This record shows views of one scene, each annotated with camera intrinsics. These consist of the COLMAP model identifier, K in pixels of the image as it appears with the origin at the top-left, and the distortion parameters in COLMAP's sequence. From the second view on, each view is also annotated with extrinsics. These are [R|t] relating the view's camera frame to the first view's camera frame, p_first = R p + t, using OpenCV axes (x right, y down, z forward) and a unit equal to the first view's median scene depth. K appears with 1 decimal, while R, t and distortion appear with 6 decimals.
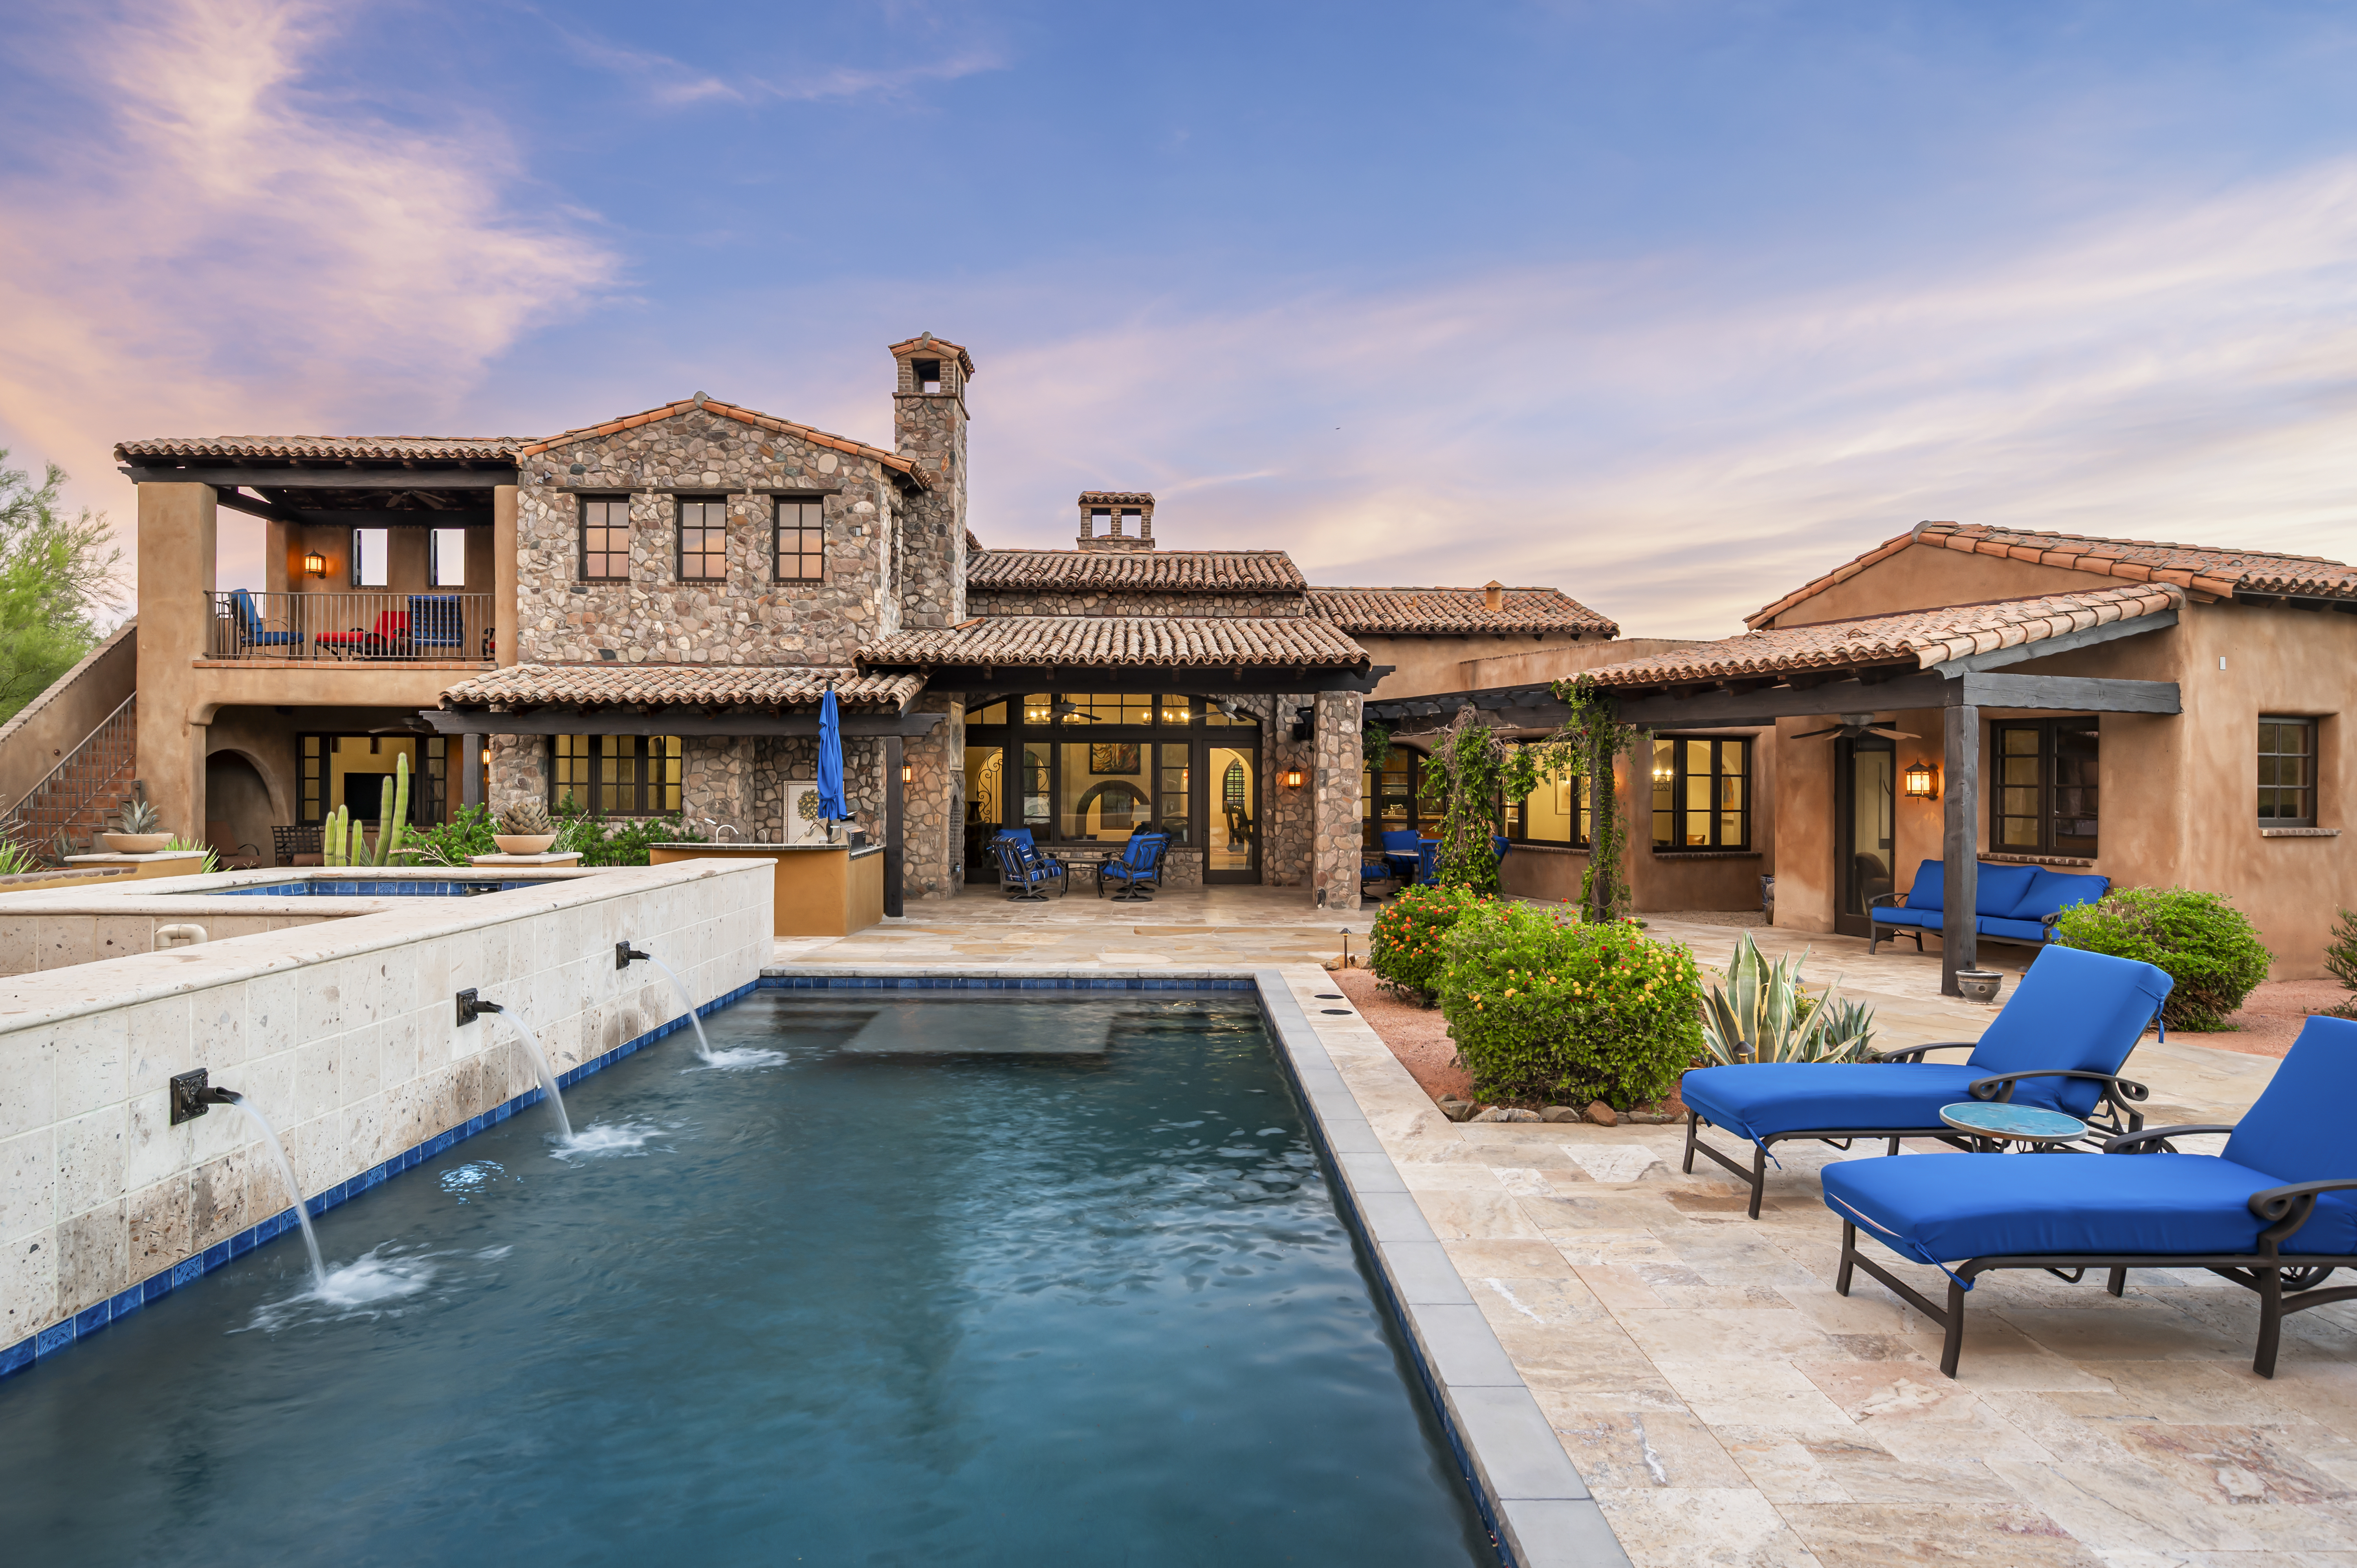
lens RADIAL K [[1427.6, 0, 1178.5], [0, 1427.6, 784.0], [0, 0, 1]] dist [-0.004162, 0.001087]
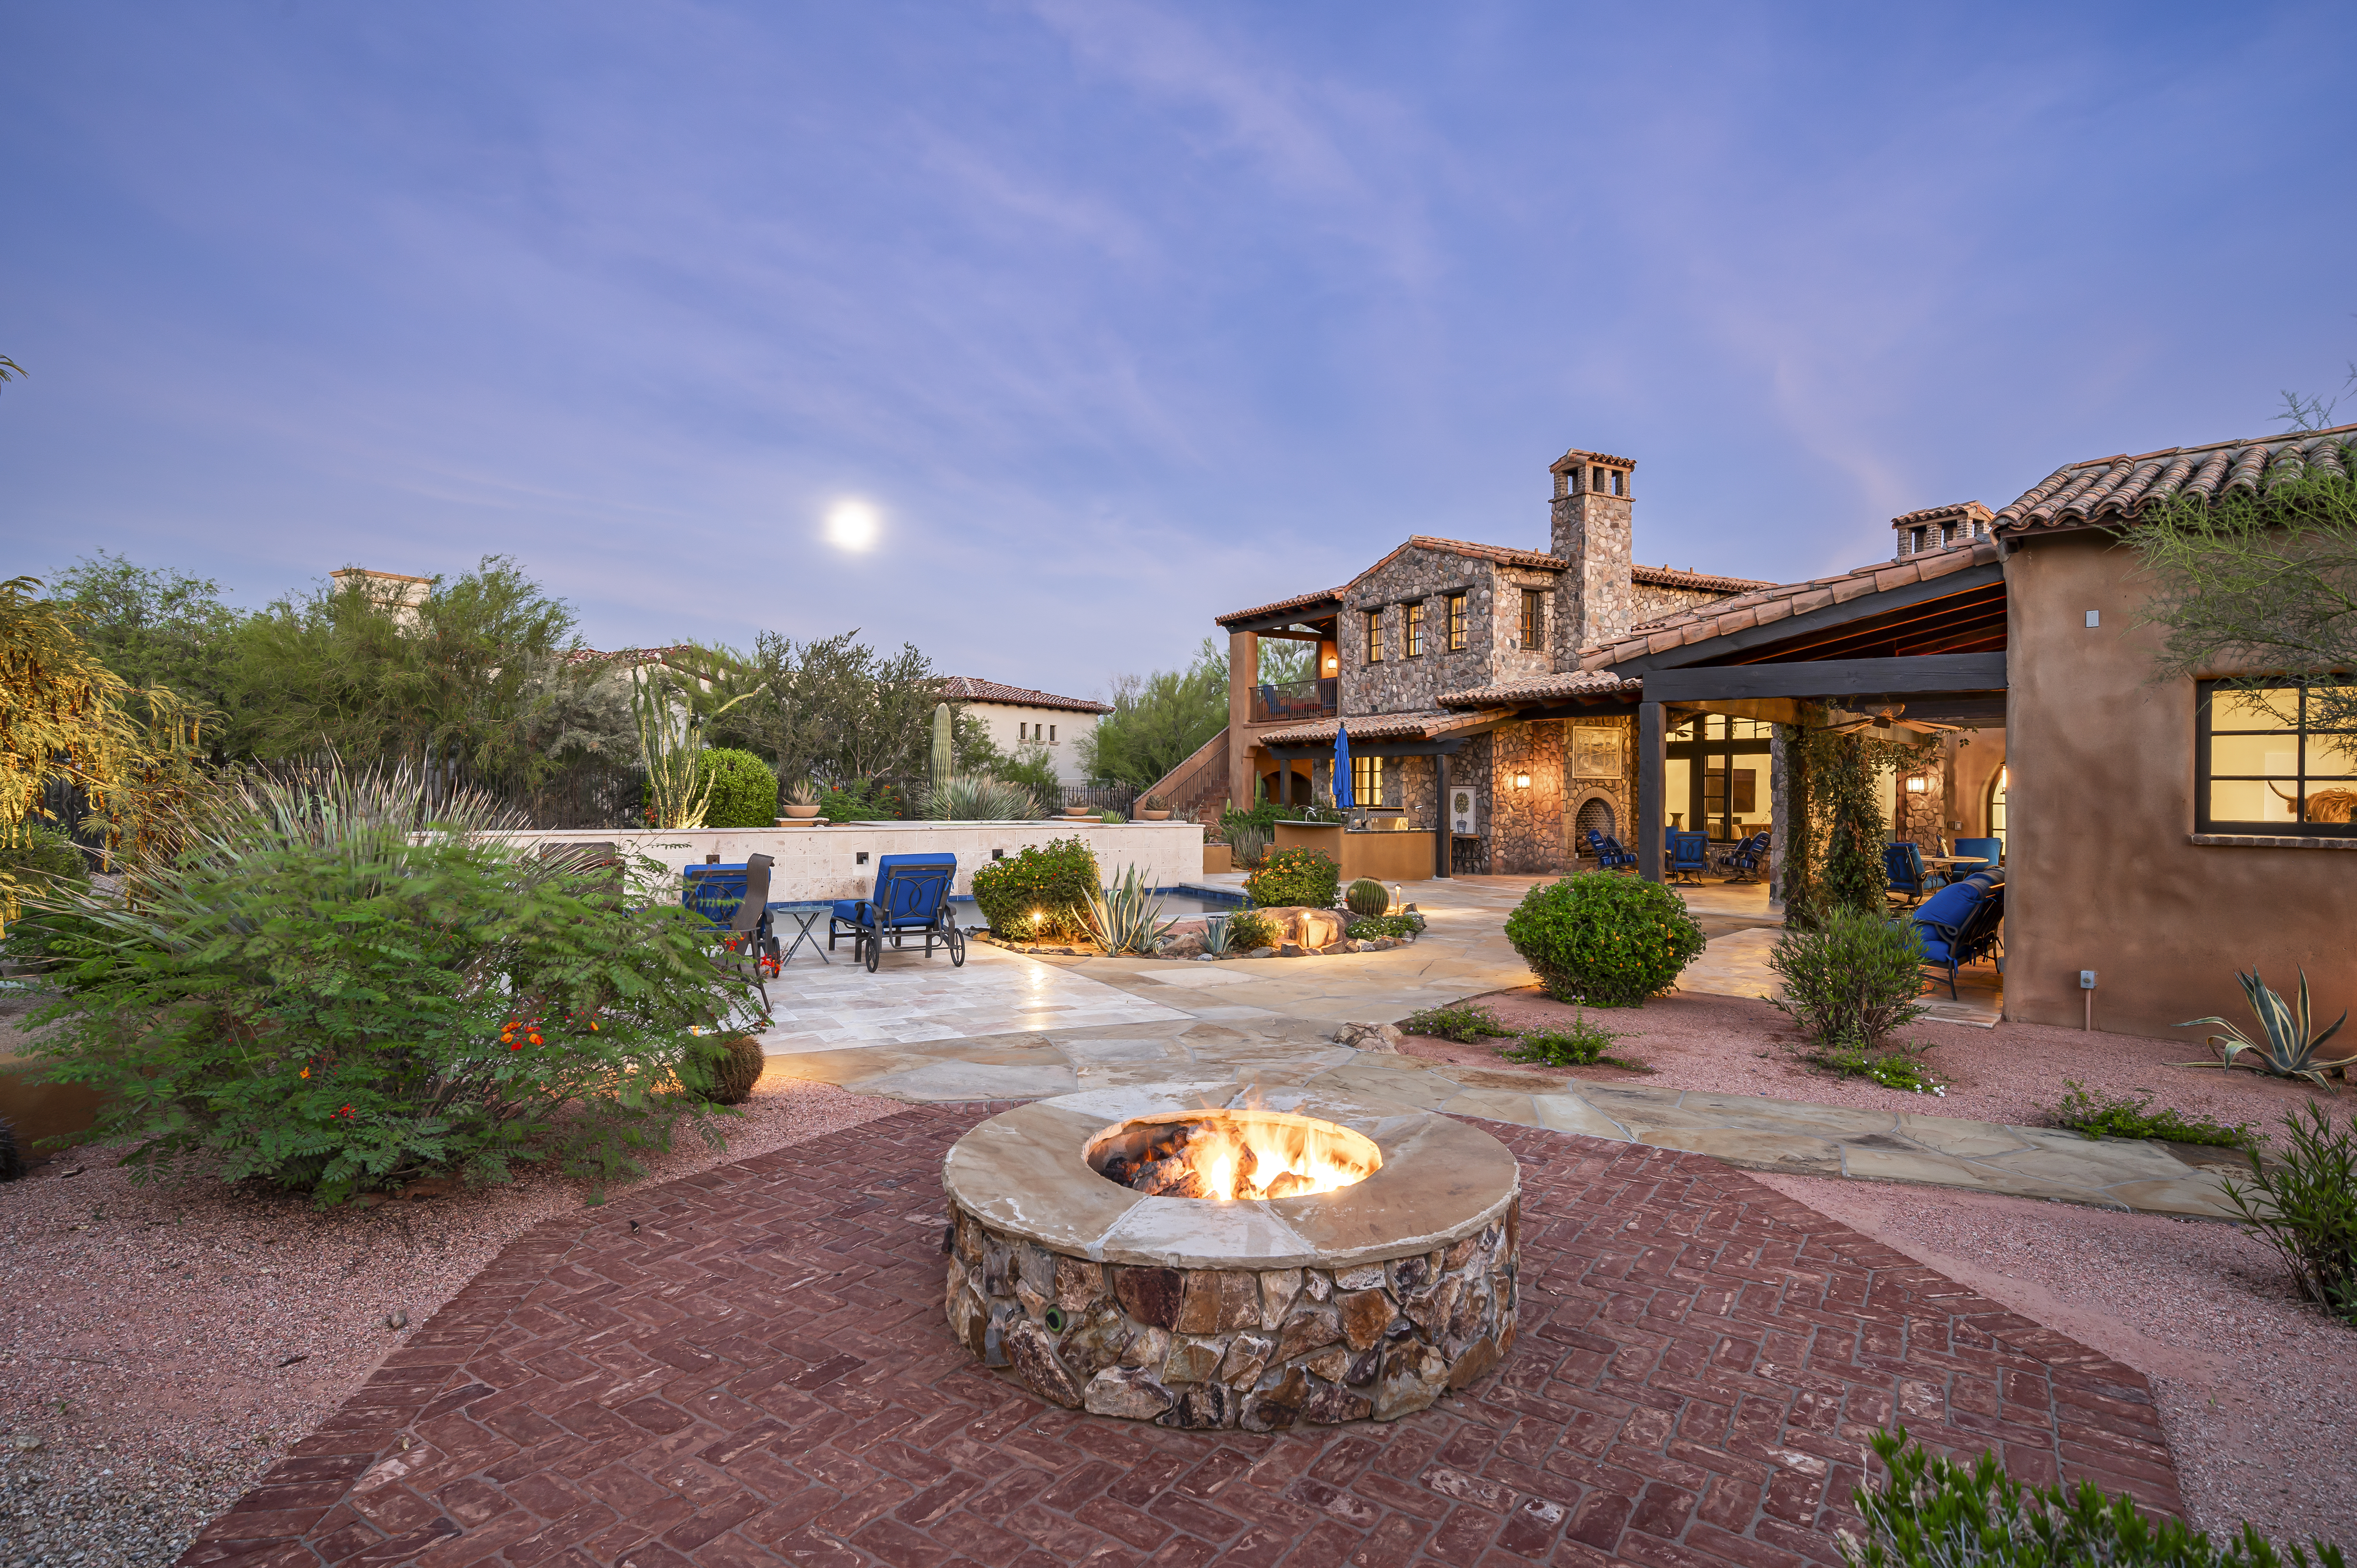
lens RADIAL K [[1225.7, 0, 1178.5], [0, 1225.7, 784.0], [0, 0, 1]] dist [-0.000138, -0.000017]
pose [[0.460416, -0.006041, -0.887683, 0.726277], [-0.006463, 0.999928, -0.010158, 0.010260], [0.887680, 0.010414, 0.460344, 0.165734]]
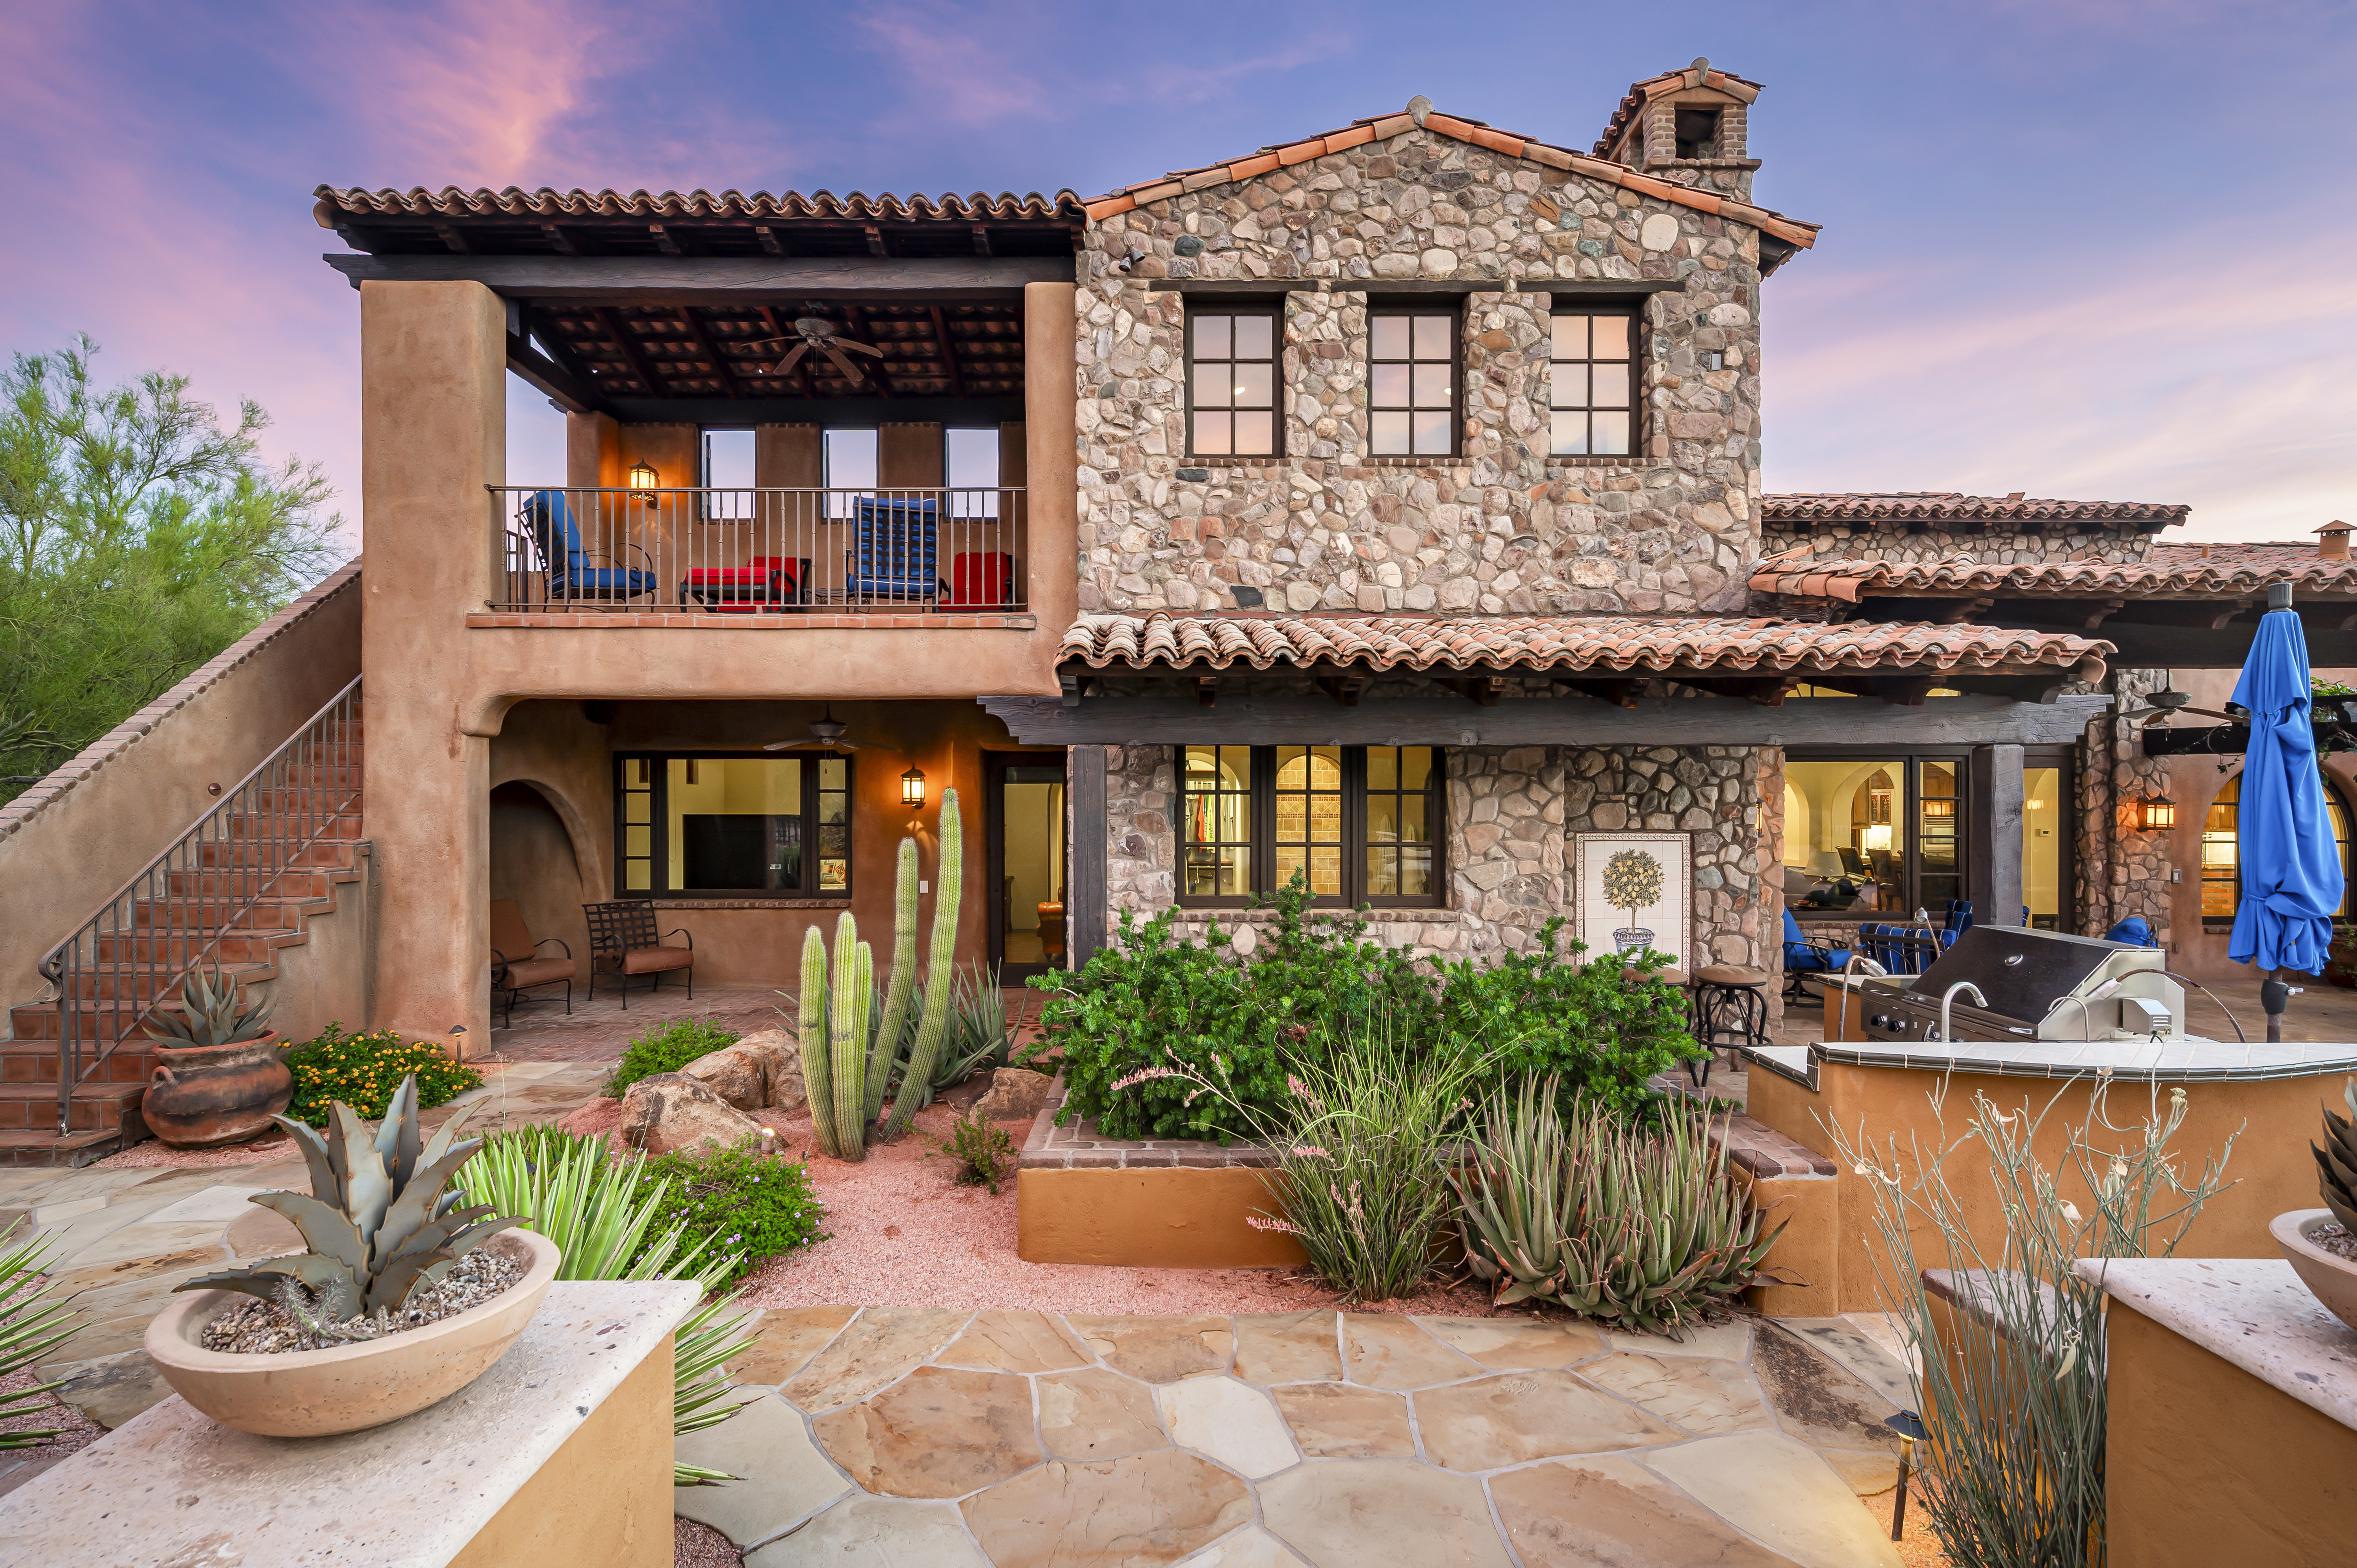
lens RADIAL K [[1140.0, 0, 1178.1], [0, 1140.0, 805.4], [0, 0, 1]] dist [-0.000919, -0.000455]
pose [[0.999915, -0.005807, -0.011664, -0.420678], [0.005873, 0.999967, 0.005631, -0.015995], [0.011631, -0.005699, 0.999916, 0.575992]]
